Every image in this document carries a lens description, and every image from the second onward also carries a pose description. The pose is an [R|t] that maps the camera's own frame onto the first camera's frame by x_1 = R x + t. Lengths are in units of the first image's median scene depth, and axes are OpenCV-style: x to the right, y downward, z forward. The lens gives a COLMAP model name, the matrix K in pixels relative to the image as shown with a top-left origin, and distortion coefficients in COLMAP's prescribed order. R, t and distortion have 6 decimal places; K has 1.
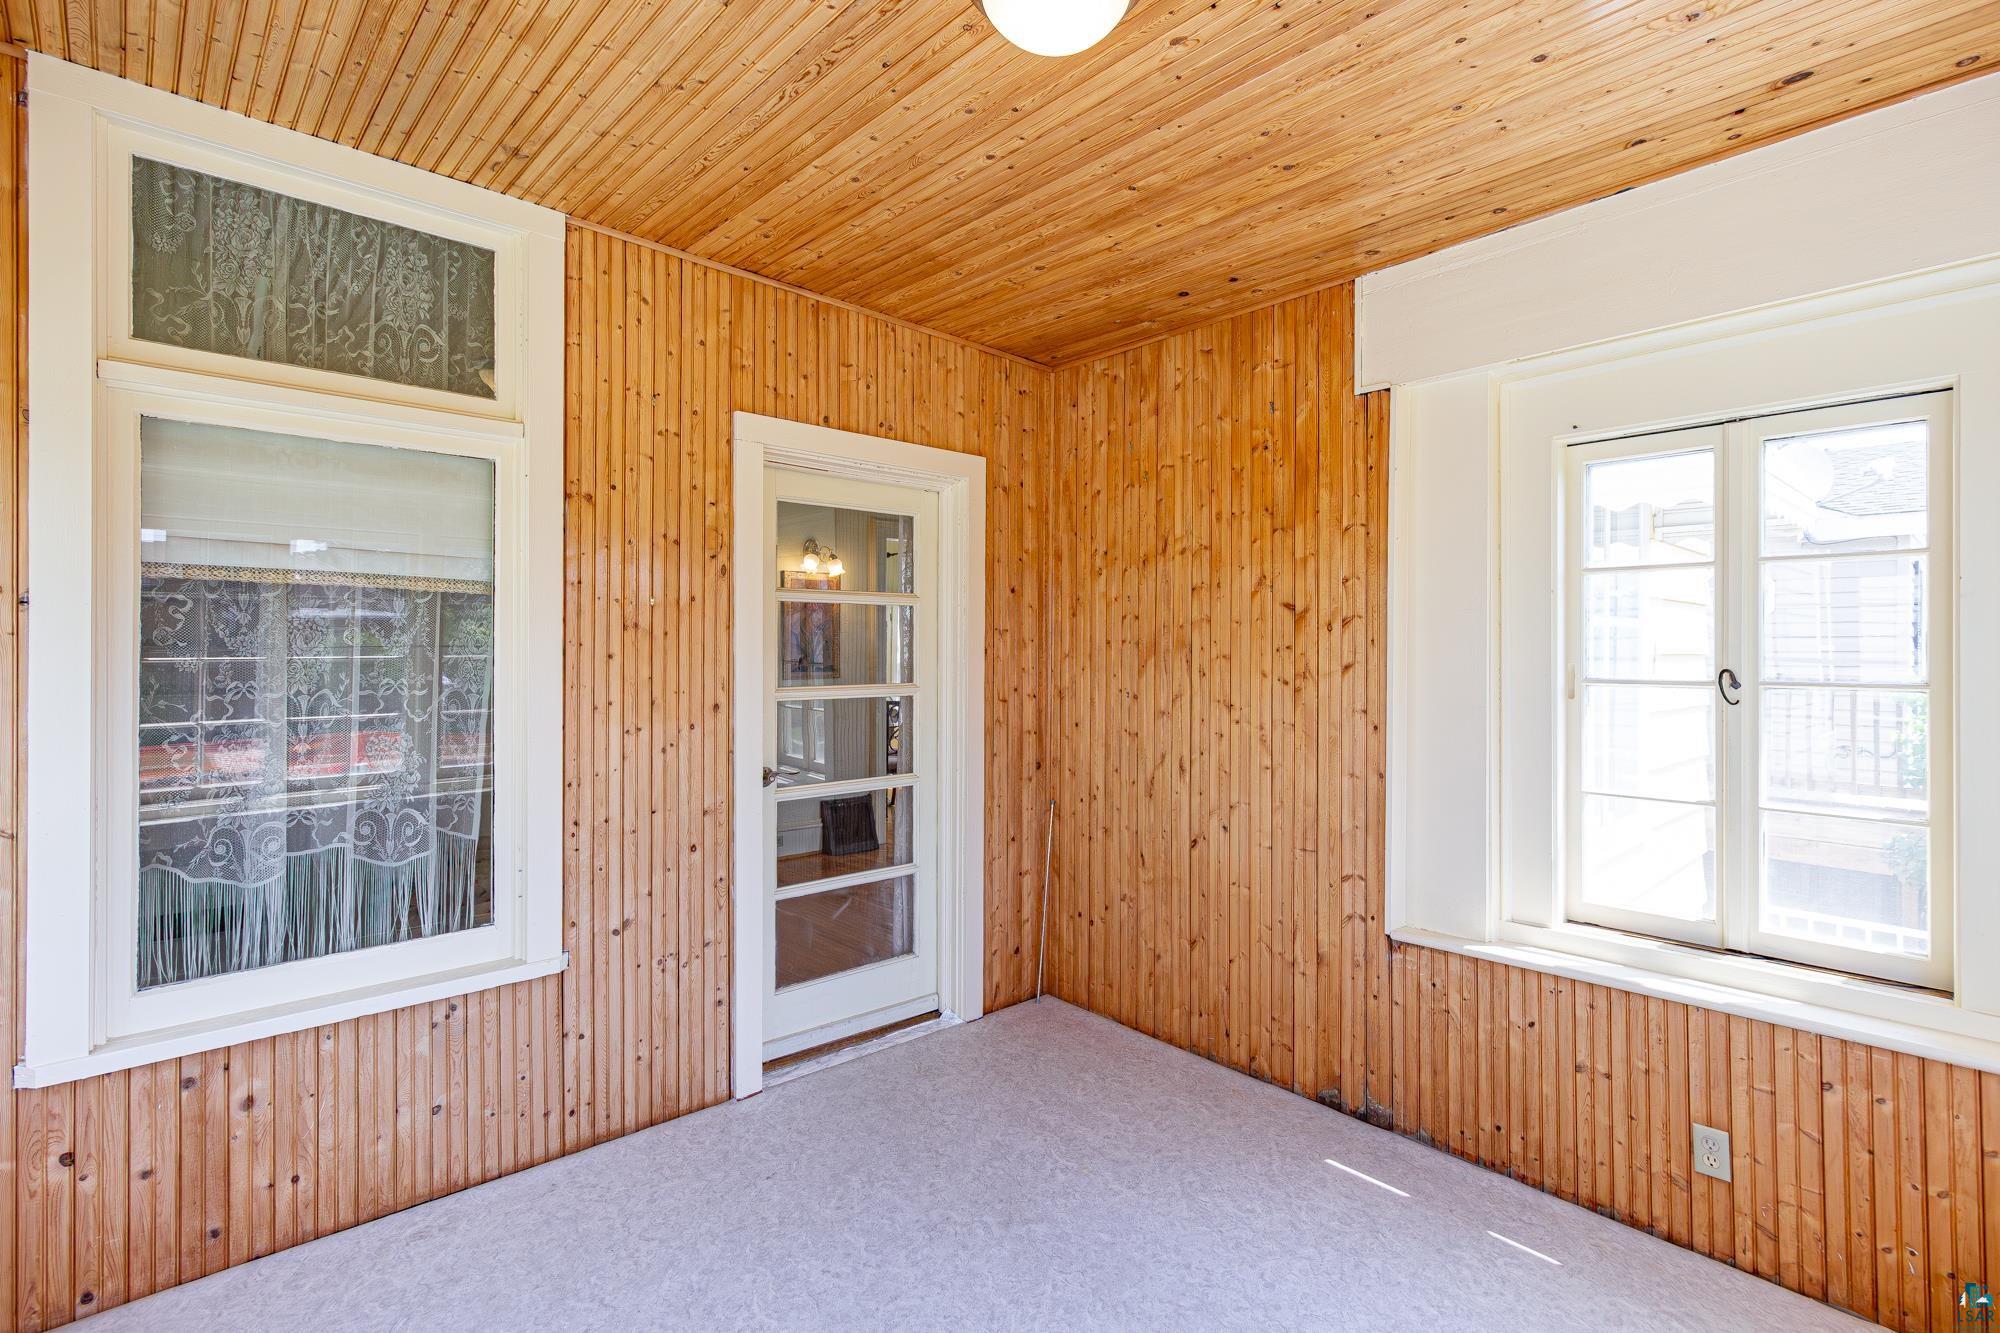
lens RADIAL K [[946.8, 0, 999.4], [0, 946.8, 651.3], [0, 0, 1]] dist [-0.001722, 0.000279]
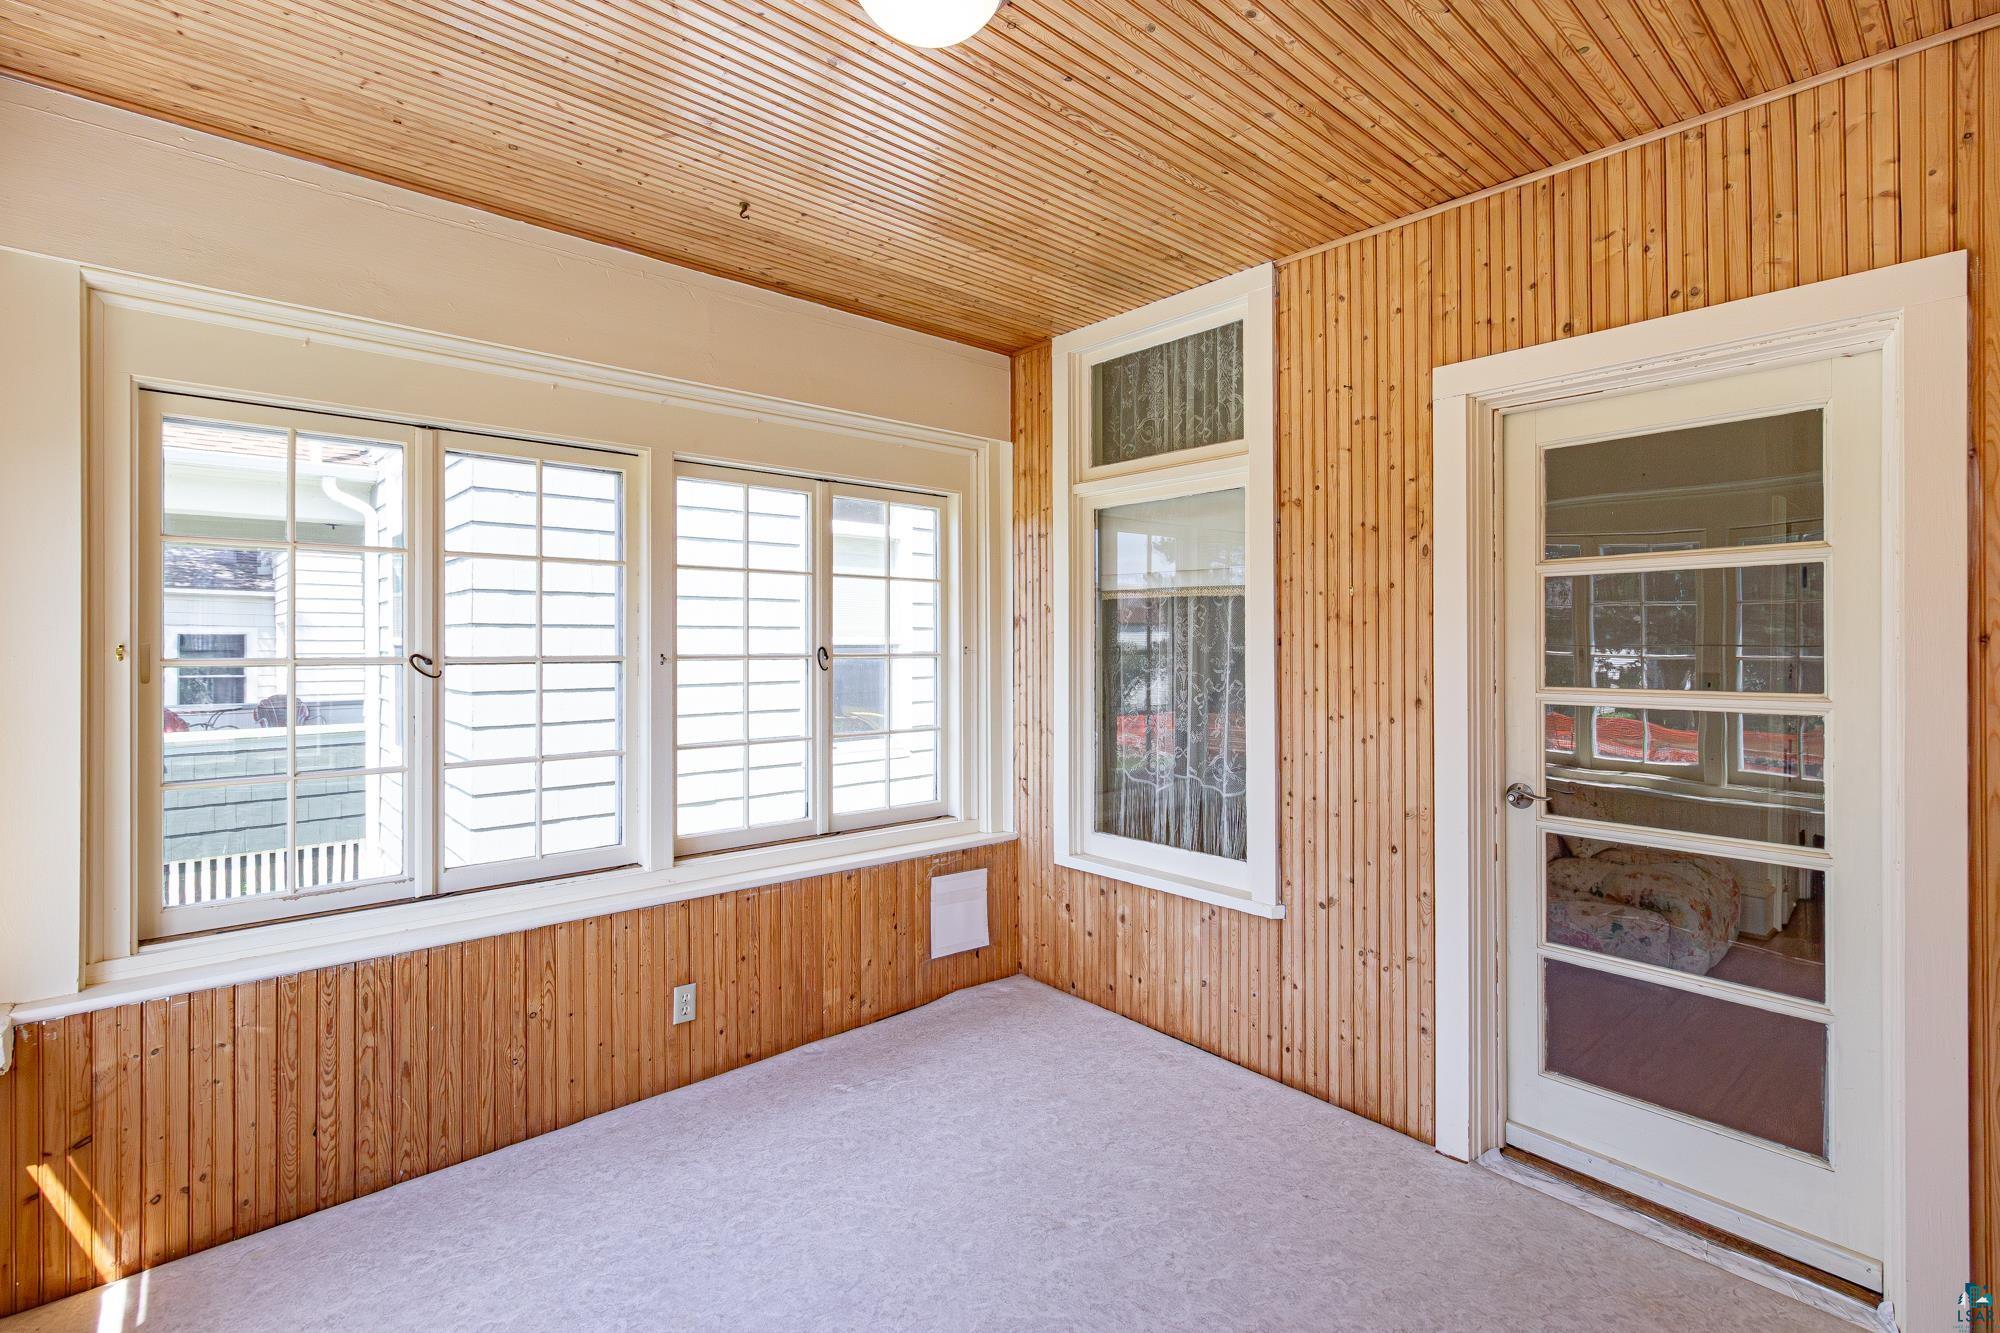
lens RADIAL K [[915.7, 0, 999.7], [0, 915.7, 637.9], [0, 0, 1]] dist [0.000944, -0.000216]
pose [[-0.028033, -0.003889, -0.999599, 0.622077], [0.001940, 0.999990, -0.003945, 0.000030], [0.999605, -0.002050, -0.028025, 0.655423]]
